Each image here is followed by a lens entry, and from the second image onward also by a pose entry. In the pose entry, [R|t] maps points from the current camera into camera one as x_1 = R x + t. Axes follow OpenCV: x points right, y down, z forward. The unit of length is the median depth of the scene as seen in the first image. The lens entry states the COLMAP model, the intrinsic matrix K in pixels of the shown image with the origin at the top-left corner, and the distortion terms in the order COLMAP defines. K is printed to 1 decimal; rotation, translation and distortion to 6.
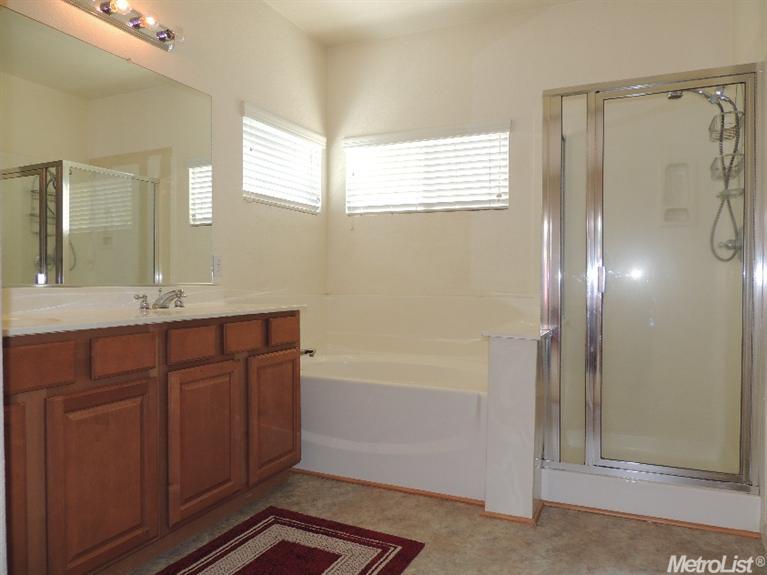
lens RADIAL K [[544.3, 0, 383.5], [0, 544.3, 287.5], [0, 0, 1]] dist [-0.007672, -0.006176]
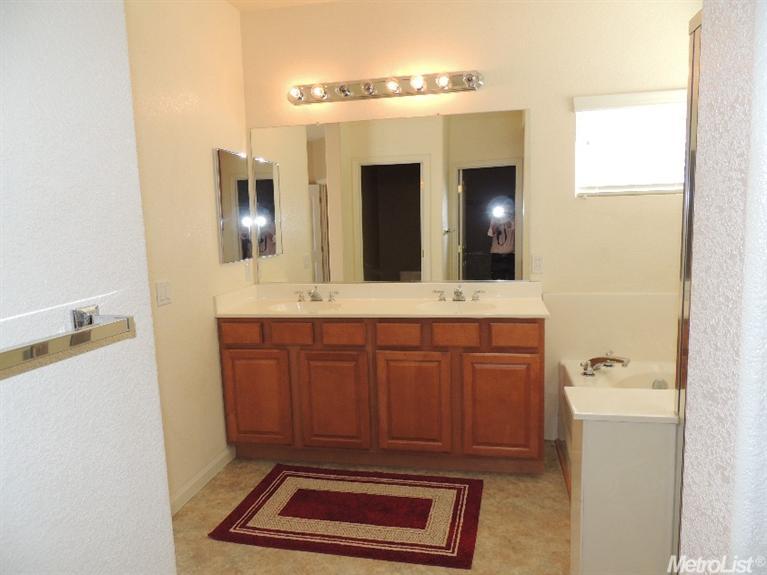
lens RADIAL K [[544.3, 0, 383.5], [0, 544.3, 287.5], [0, 0, 1]] dist [-0.007672, -0.006176]
pose [[0.223331, 0.104391, -0.969137, 0.921264], [0.022517, 0.993431, 0.112197, -0.163581], [0.974483, -0.046879, 0.219513, 0.601078]]
